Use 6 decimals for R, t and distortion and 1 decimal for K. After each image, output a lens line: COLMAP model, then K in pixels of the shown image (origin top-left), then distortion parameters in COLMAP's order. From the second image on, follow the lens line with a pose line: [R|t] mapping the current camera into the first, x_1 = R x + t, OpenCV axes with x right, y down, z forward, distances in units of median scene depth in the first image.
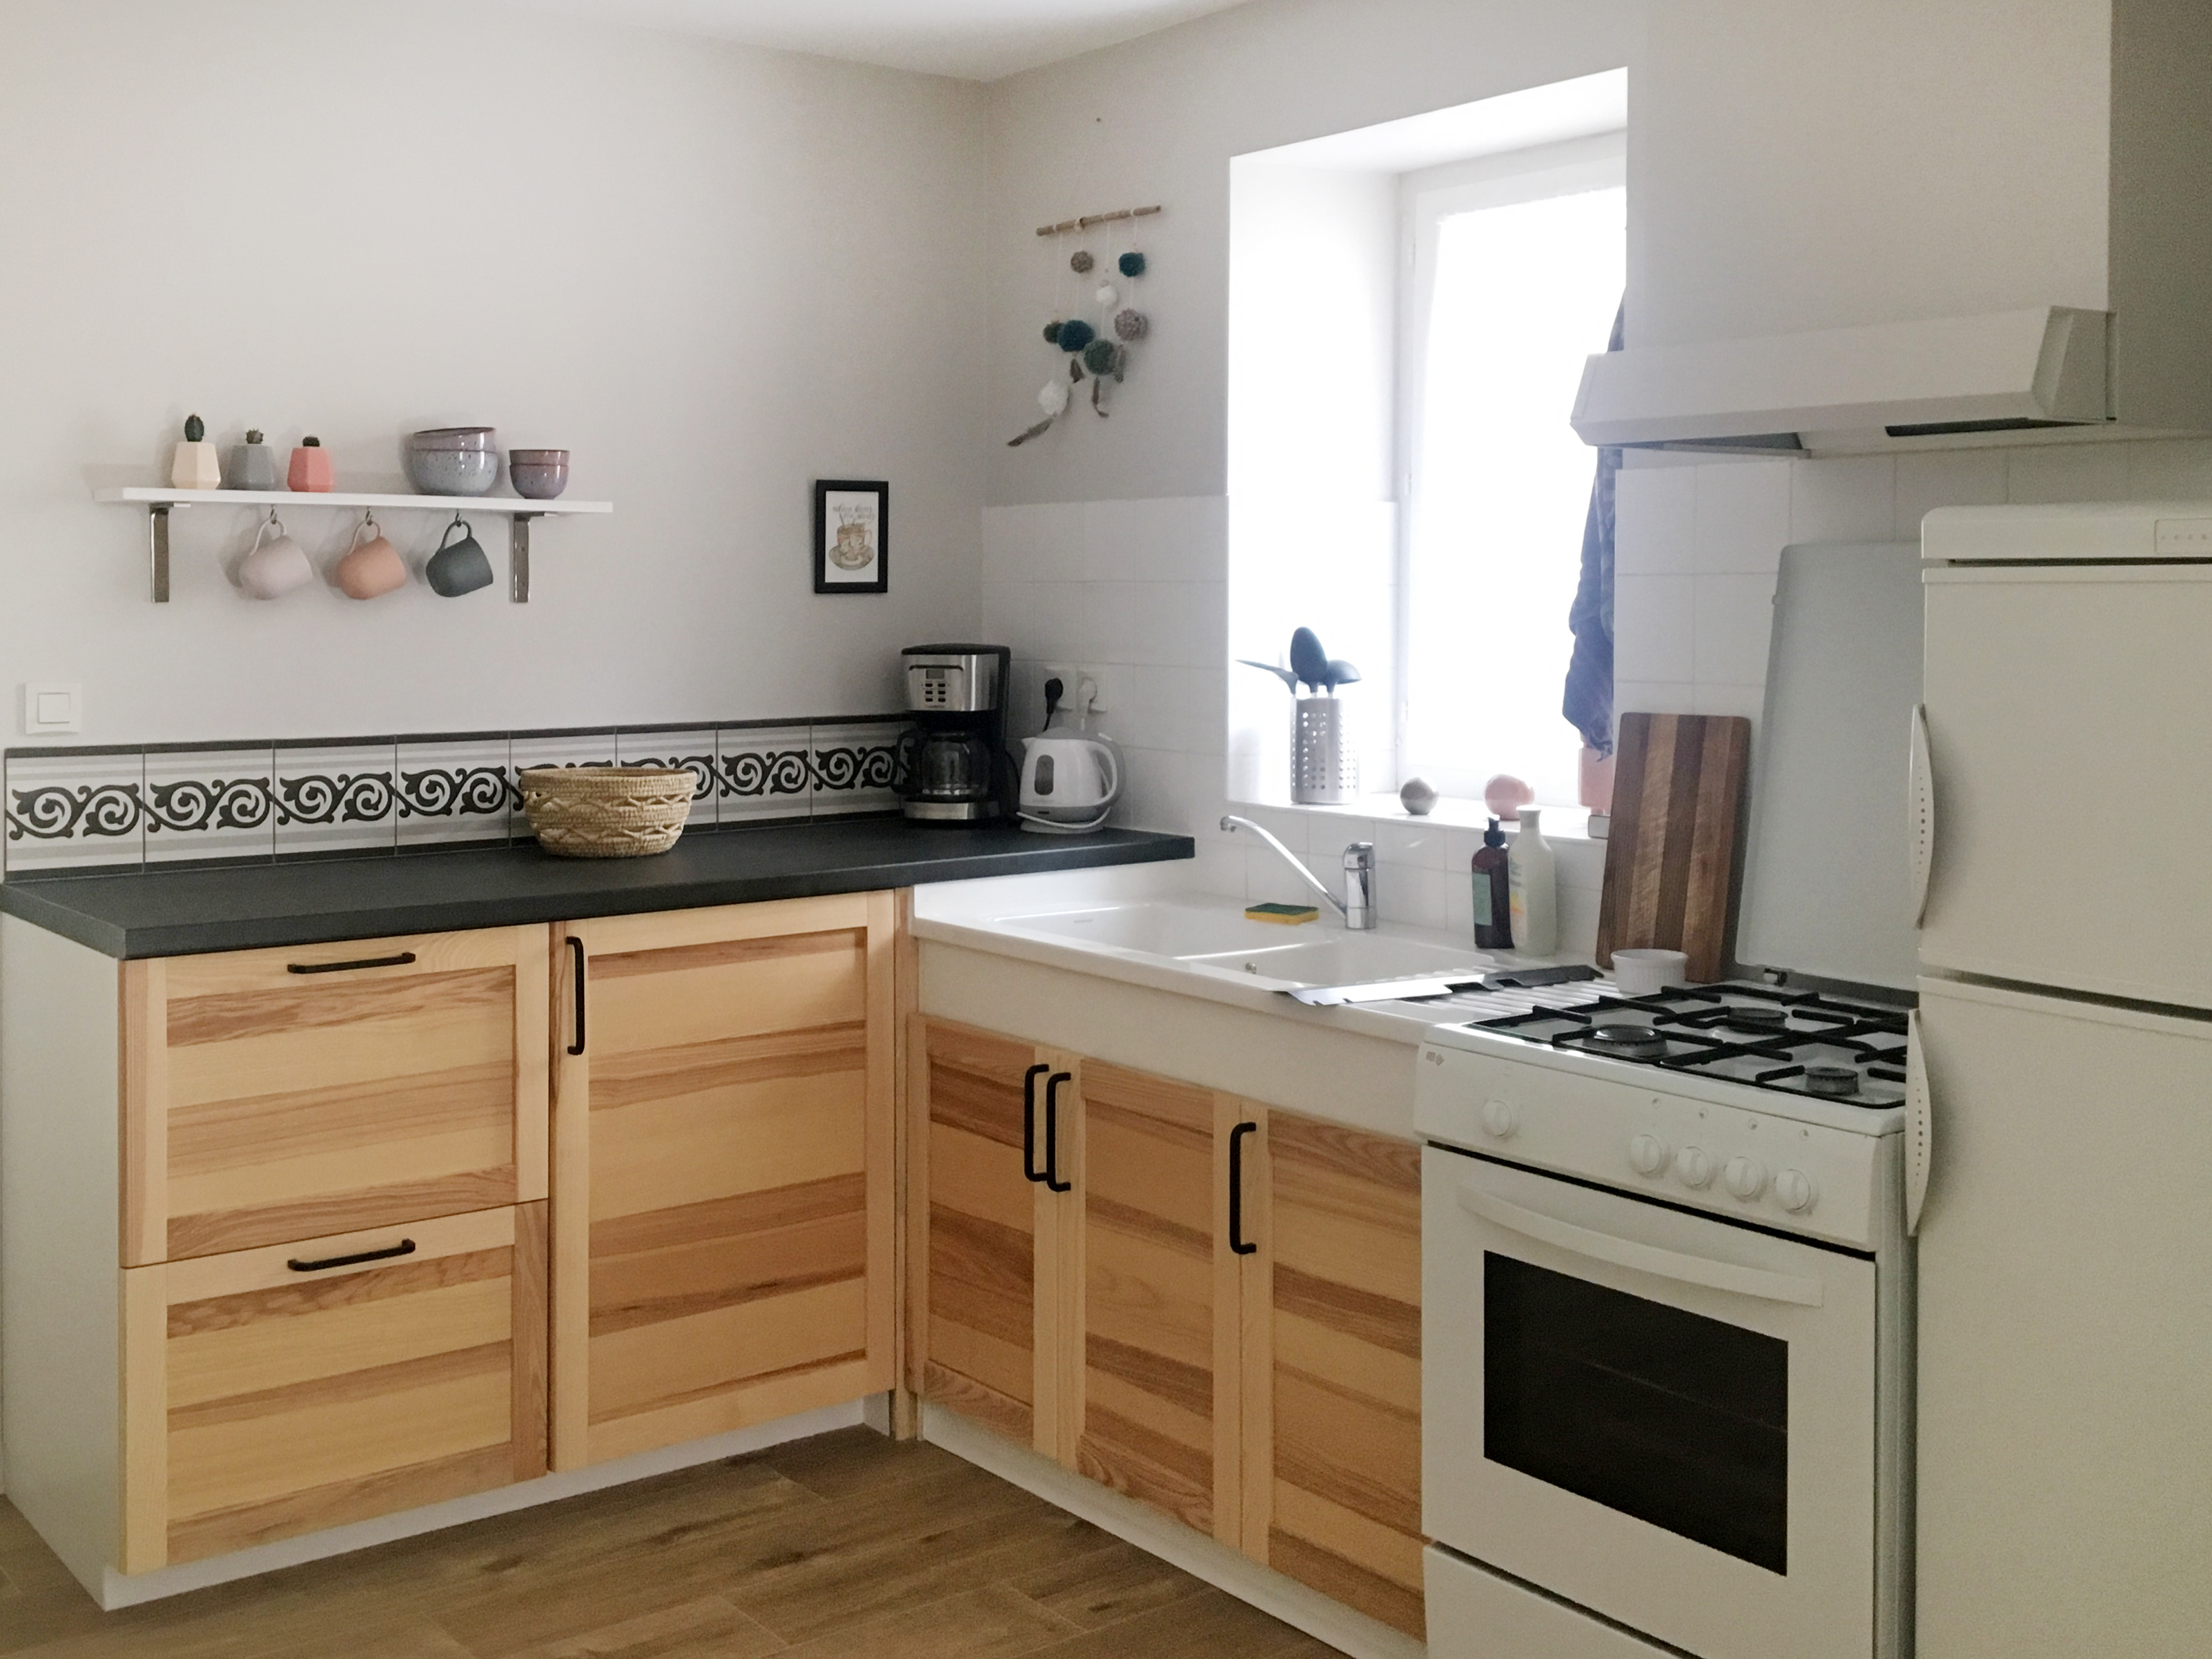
lens RADIAL K [[2555.1, 0, 1103.4], [0, 2555.1, 639.4], [0, 0, 1]] dist [0.124852, -0.299967]
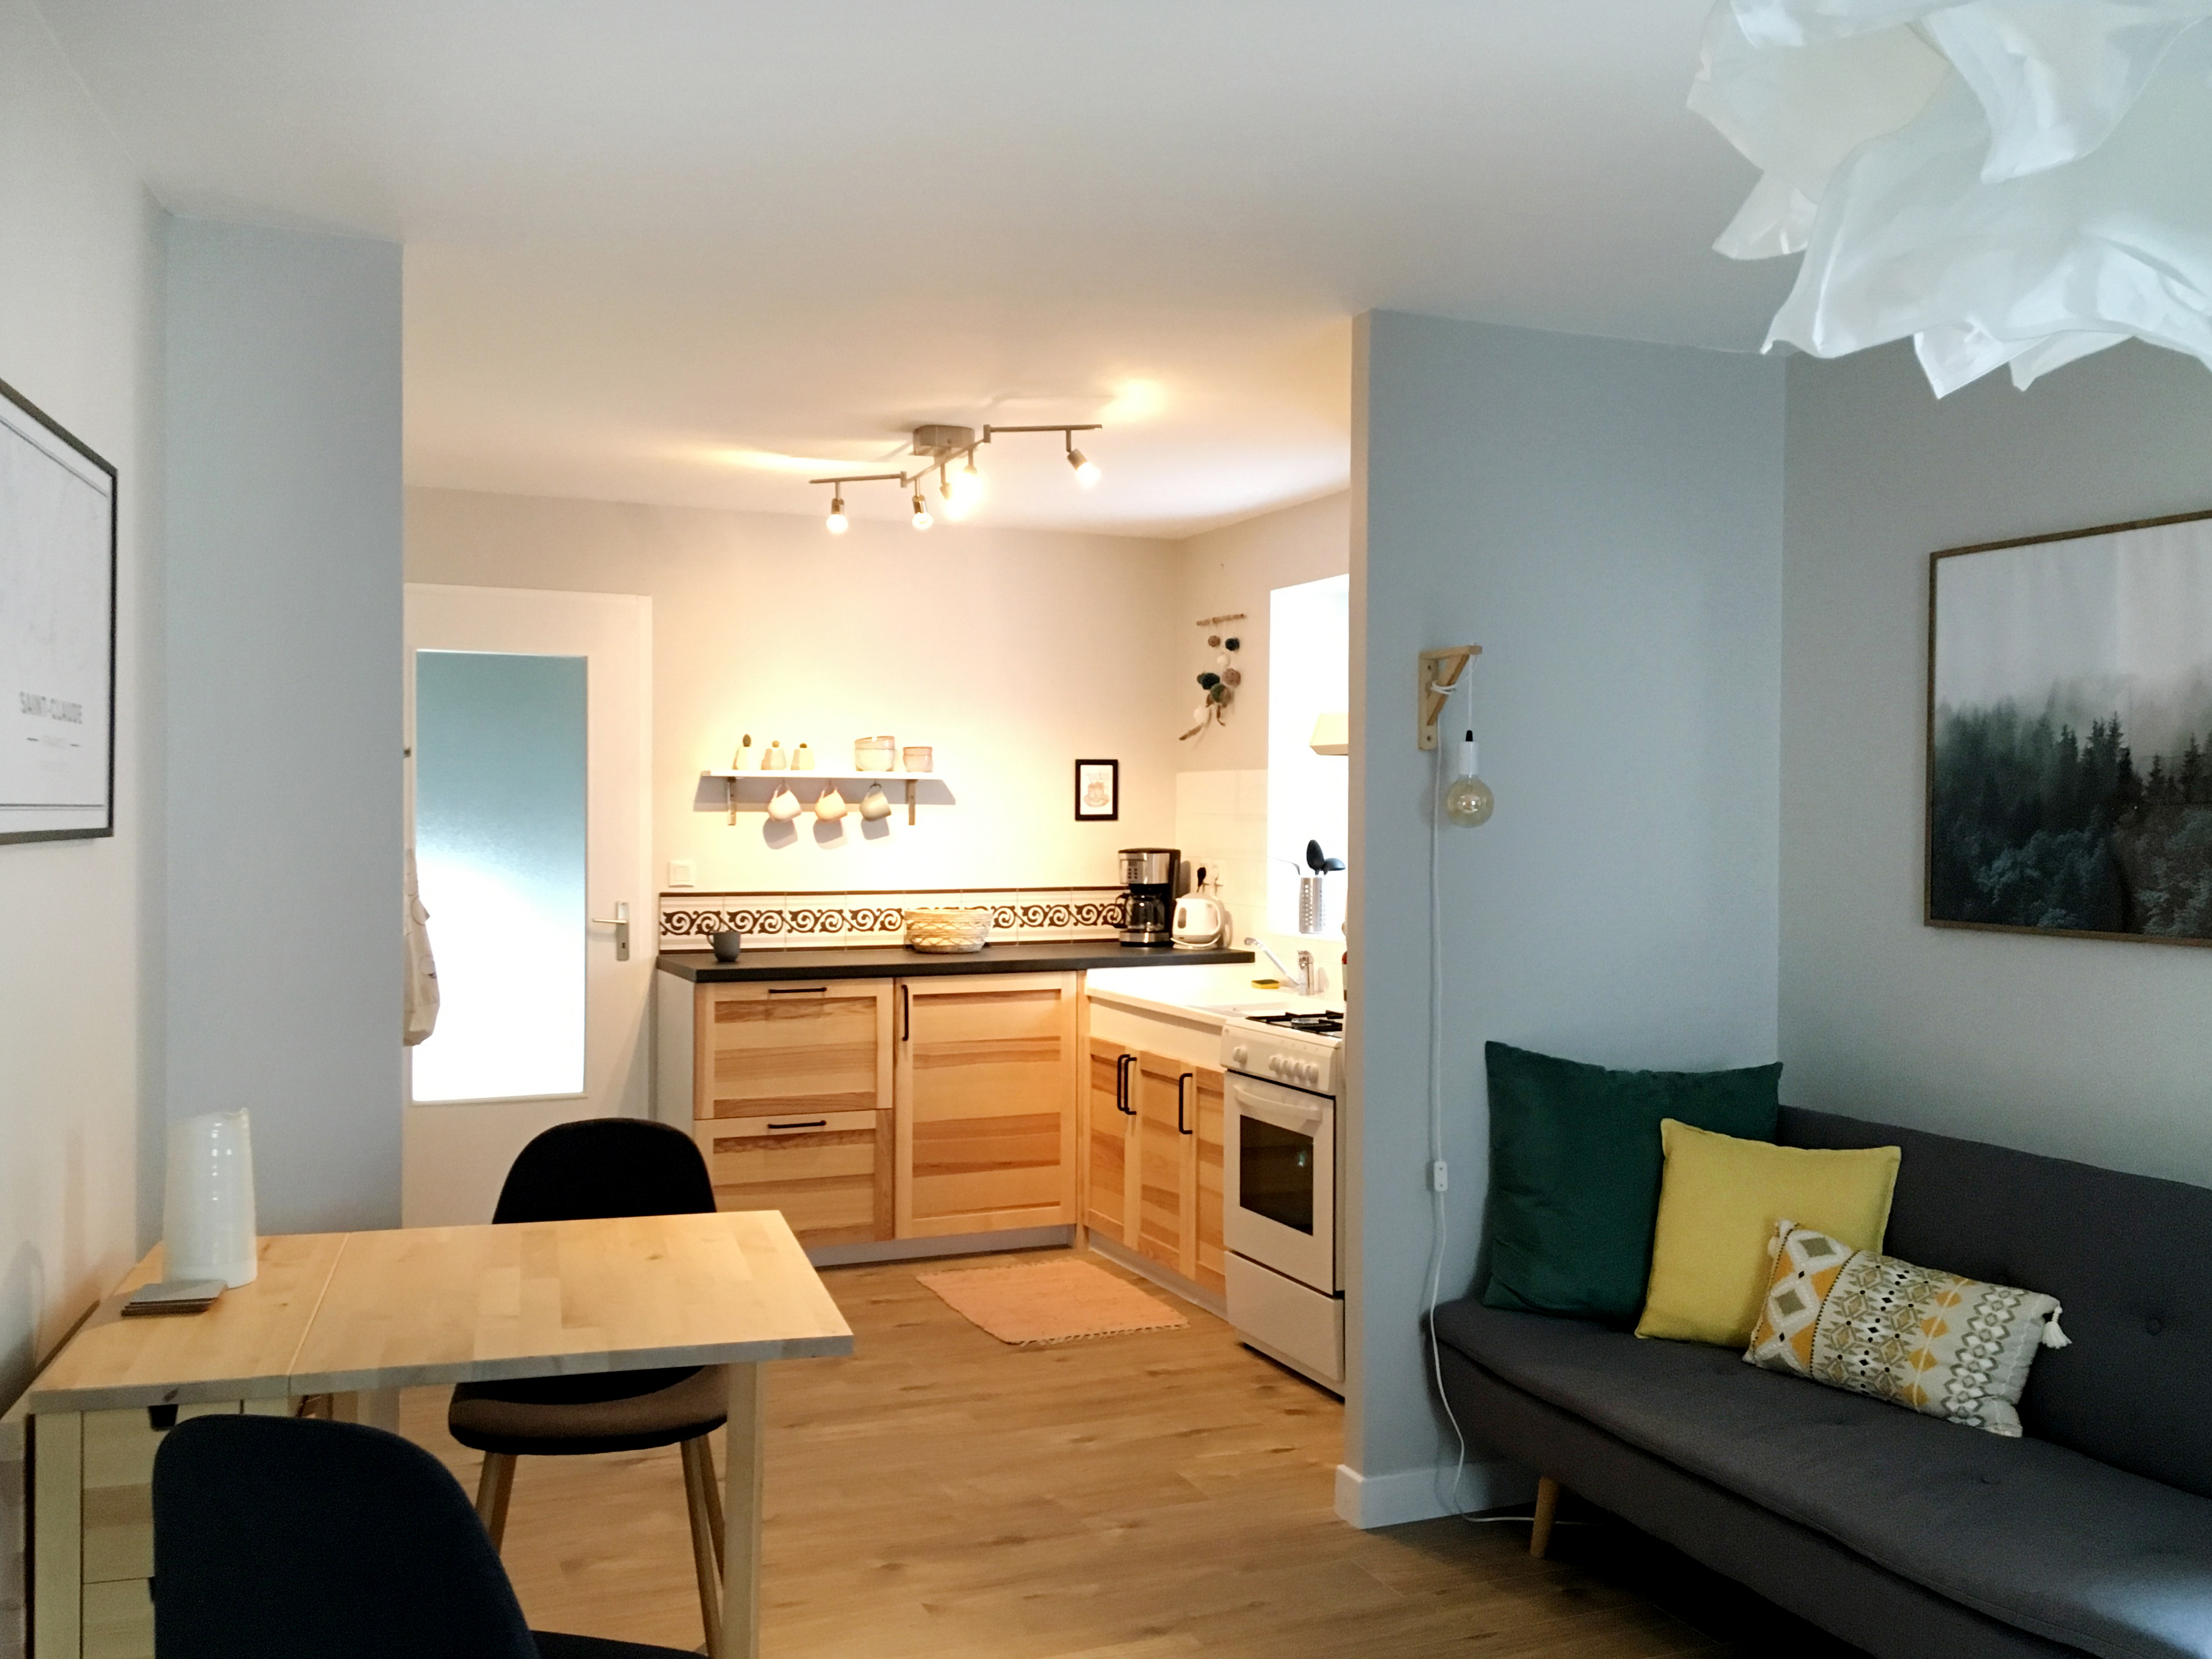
lens RADIAL K [[1874.6, 0, 1106.0], [0, 1874.6, 829.5], [0, 0, 1]] dist [0.037376, -0.078311]
pose [[0.978223, 0.006313, -0.207460, 0.251924], [-0.008525, 0.999916, -0.009773, 0.002691], [0.207380, 0.011329, 0.978195, -0.430073]]
